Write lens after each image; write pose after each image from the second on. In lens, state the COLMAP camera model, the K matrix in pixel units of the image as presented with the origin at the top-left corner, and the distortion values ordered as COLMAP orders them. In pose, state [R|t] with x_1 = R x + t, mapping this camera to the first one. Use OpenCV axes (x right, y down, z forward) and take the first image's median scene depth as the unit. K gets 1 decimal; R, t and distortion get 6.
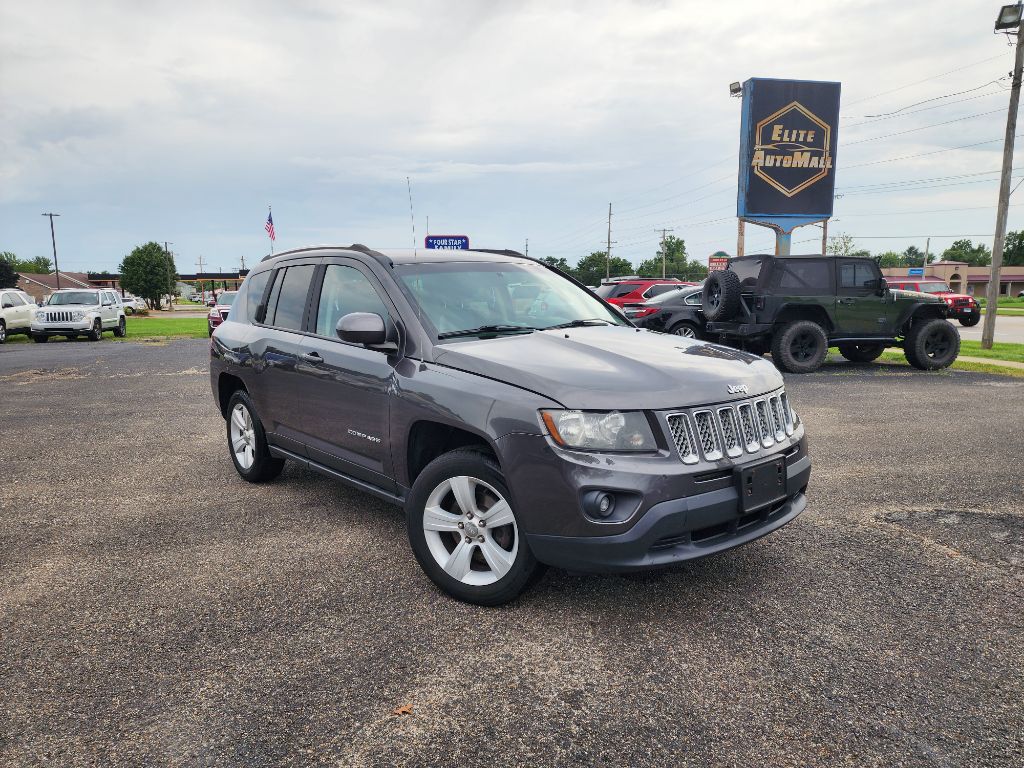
lens RADIAL K [[702.8, 0, 503.5], [0, 702.8, 389.4], [0, 0, 1]] dist [0.074416, -0.065709]
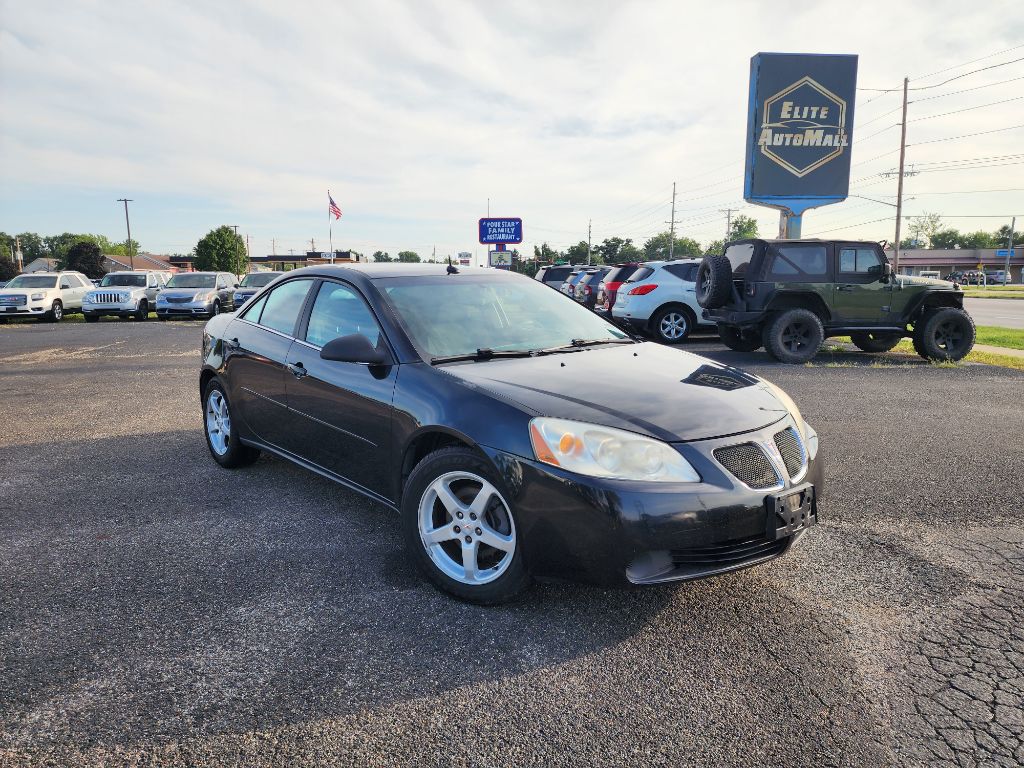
lens RADIAL K [[700.2, 0, 512.8], [0, 700.2, 379.1], [0, 0, 1]] dist [0.070490, -0.065061]
pose [[0.994921, 0.017144, -0.099185, 0.118690], [-0.015853, 0.999779, 0.013789, -0.008071], [0.099400, -0.012147, 0.994973, 0.016740]]
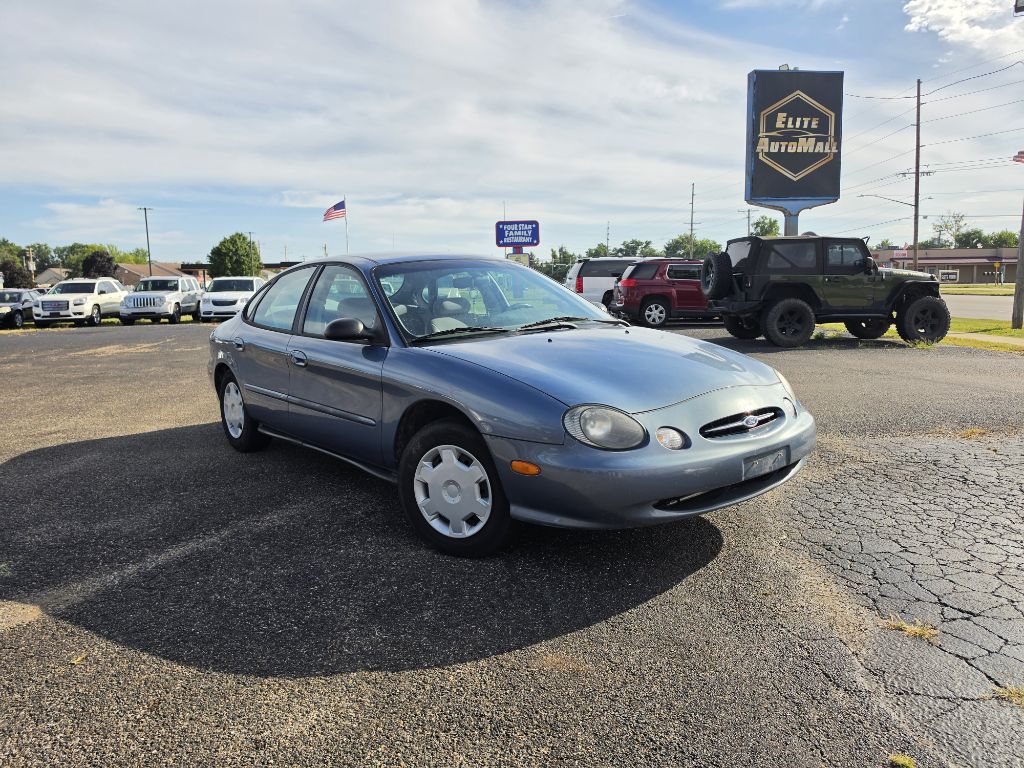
lens RADIAL K [[745.6, 0, 526.4], [0, 745.6, 373.6], [0, 0, 1]] dist [0.056195, -0.095873]
pose [[0.994667, 0.003894, -0.103061, 0.124430], [-0.004961, 0.999937, -0.010090, 0.025212], [0.103015, 0.010547, 0.994624, -0.131575]]
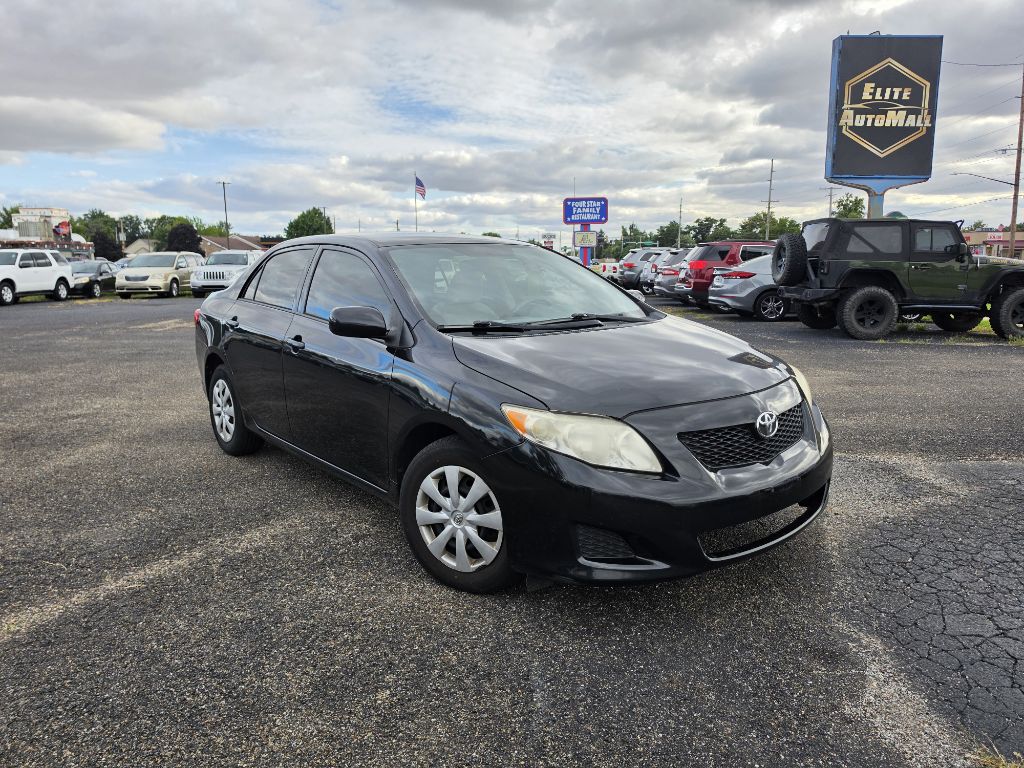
lens RADIAL K [[740.4, 0, 528.9], [0, 740.4, 369.3], [0, 0, 1]] dist [0.007299, 0.000223]
pose [[0.980402, 0.036044, -0.193684, 0.139878], [-0.032864, 0.999267, 0.019608, 0.010500], [0.194249, -0.012858, 0.980868, -0.074648]]
